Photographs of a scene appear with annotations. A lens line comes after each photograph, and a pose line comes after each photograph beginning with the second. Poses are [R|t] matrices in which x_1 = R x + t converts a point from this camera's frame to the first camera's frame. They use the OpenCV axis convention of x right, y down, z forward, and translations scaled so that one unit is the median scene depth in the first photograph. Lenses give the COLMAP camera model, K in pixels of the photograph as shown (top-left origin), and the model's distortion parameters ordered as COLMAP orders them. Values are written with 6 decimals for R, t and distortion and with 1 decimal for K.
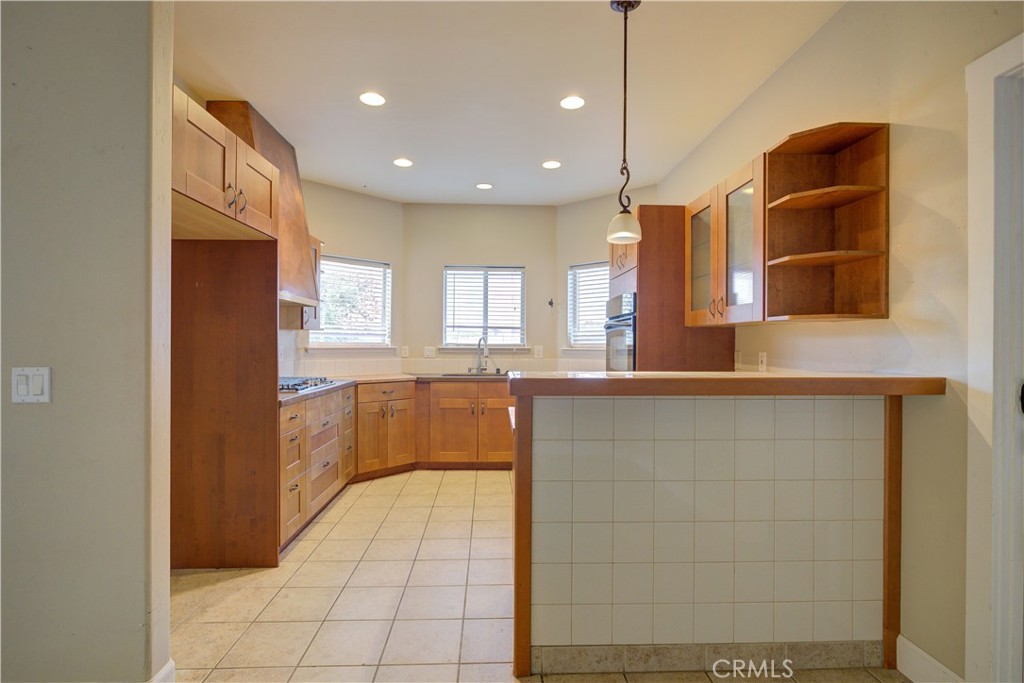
lens RADIAL K [[500.3, 0, 504.5], [0, 500.3, 343.0], [0, 0, 1]] dist [-0.012575, 0.004354]
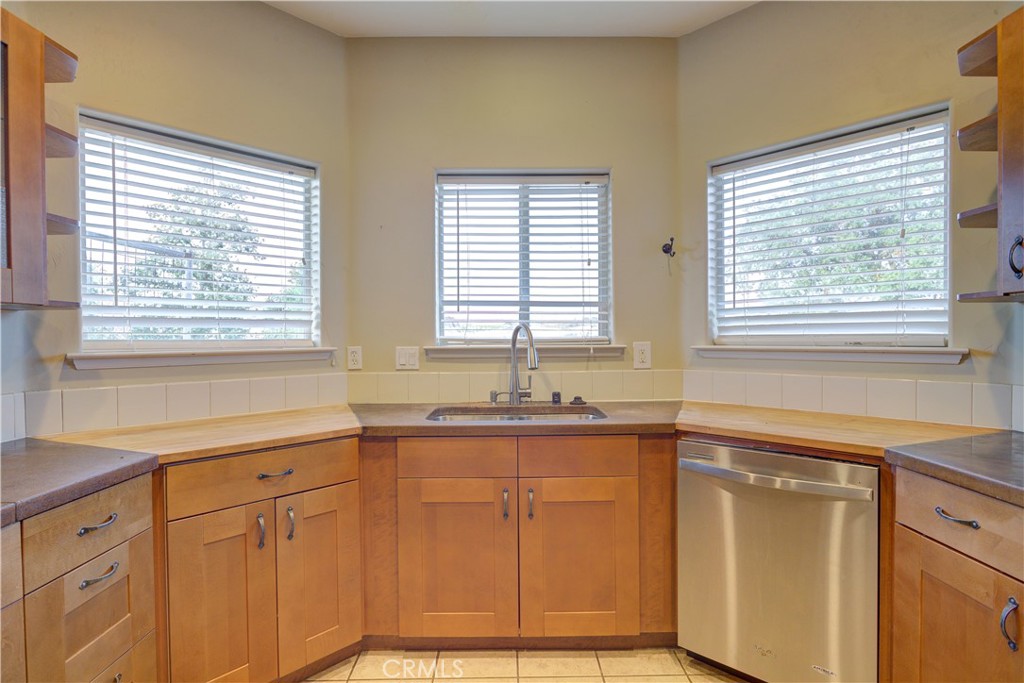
lens RADIAL K [[500.3, 0, 506.6], [0, 500.3, 340.9], [0, 0, 1]] dist [-0.012575, 0.004354]
pose [[0.999485, -0.013157, -0.029282, -0.044141], [0.013475, 0.999852, 0.010682, -0.001257], [0.029138, -0.011071, 0.999514, 0.547179]]
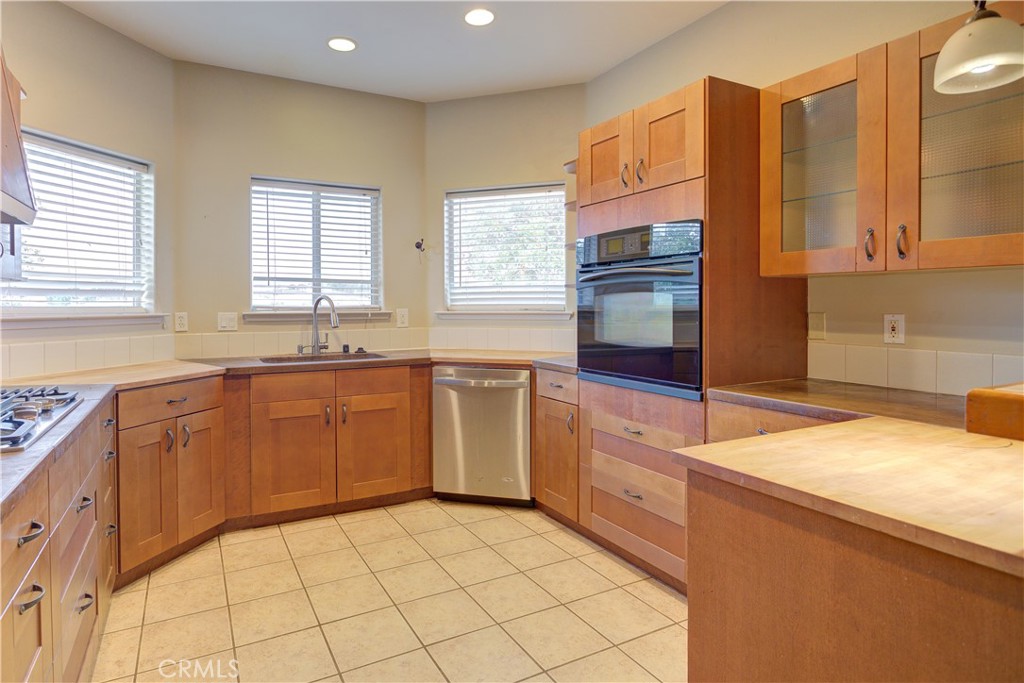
lens RADIAL K [[552.7, 0, 458.2], [0, 552.7, 309.2], [0, 0, 1]] dist [-0.004654, -0.001302]
pose [[0.912034, -0.013787, 0.409883, -0.170785], [0.009960, 0.999885, 0.011471, -0.001237], [-0.409994, -0.006379, 0.912066, 0.301631]]
